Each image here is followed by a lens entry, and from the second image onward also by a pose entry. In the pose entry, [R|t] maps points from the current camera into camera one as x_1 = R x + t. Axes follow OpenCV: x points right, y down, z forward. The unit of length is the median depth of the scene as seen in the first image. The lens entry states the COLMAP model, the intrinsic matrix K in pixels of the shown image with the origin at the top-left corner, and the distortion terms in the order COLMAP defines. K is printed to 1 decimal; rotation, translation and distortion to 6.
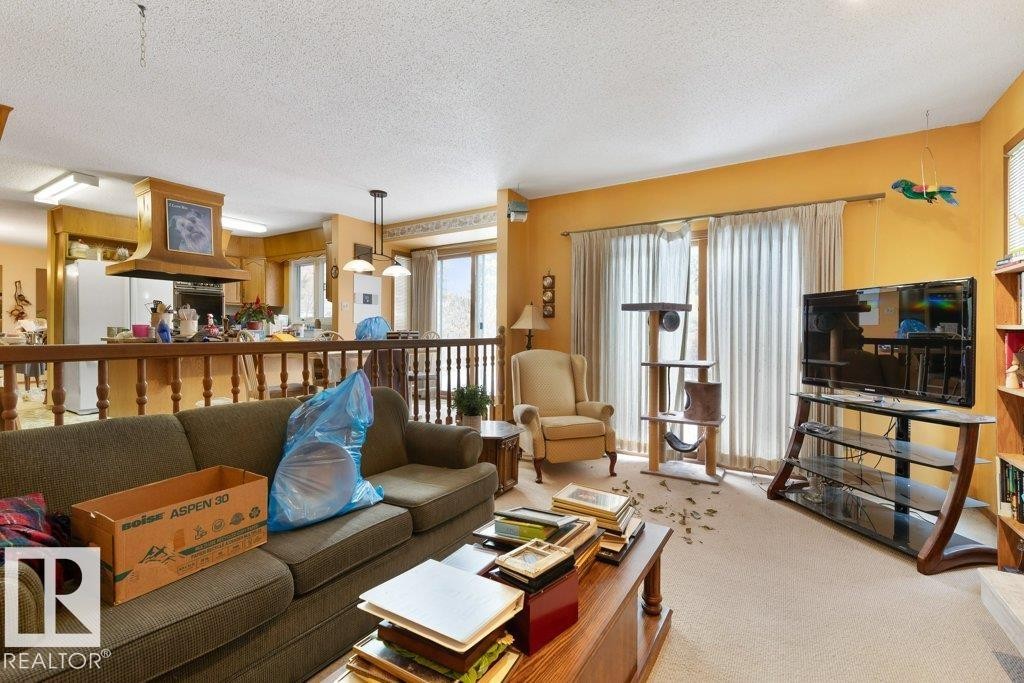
lens RADIAL K [[450.6, 0, 513.3], [0, 450.6, 340.0], [0, 0, 1]] dist [0.001677, -0.000567]
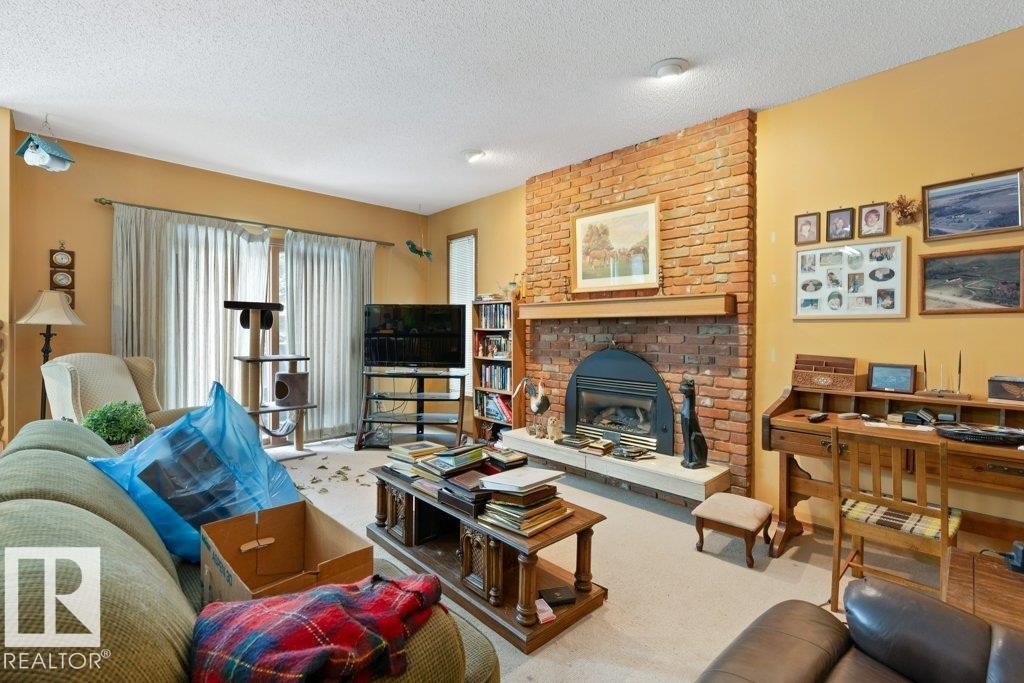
lens RADIAL K [[450.6, 0, 514.5], [0, 450.6, 331.3], [0, 0, 1]] dist [0.001677, -0.000567]
pose [[0.252280, -0.010065, 0.967602, -0.559784], [0.004365, 0.999948, 0.009263, -0.021277], [-0.967645, 0.001887, 0.252310, 0.155171]]
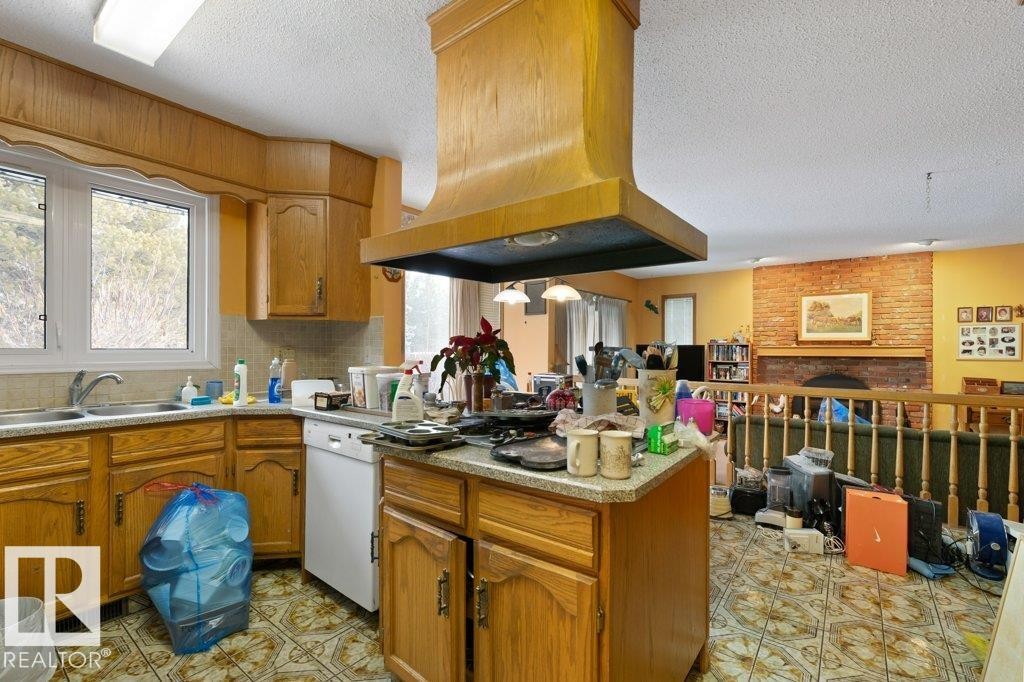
lens RADIAL K [[450.6, 0, 503.6], [0, 450.6, 348.0], [0, 0, 1]] dist [0.001677, -0.000567]
pose [[0.118846, -0.005365, 0.992898, -1.384864], [0.004725, 0.999977, 0.004838, -0.085404], [-0.992901, 0.004116, 0.118869, 1.217440]]
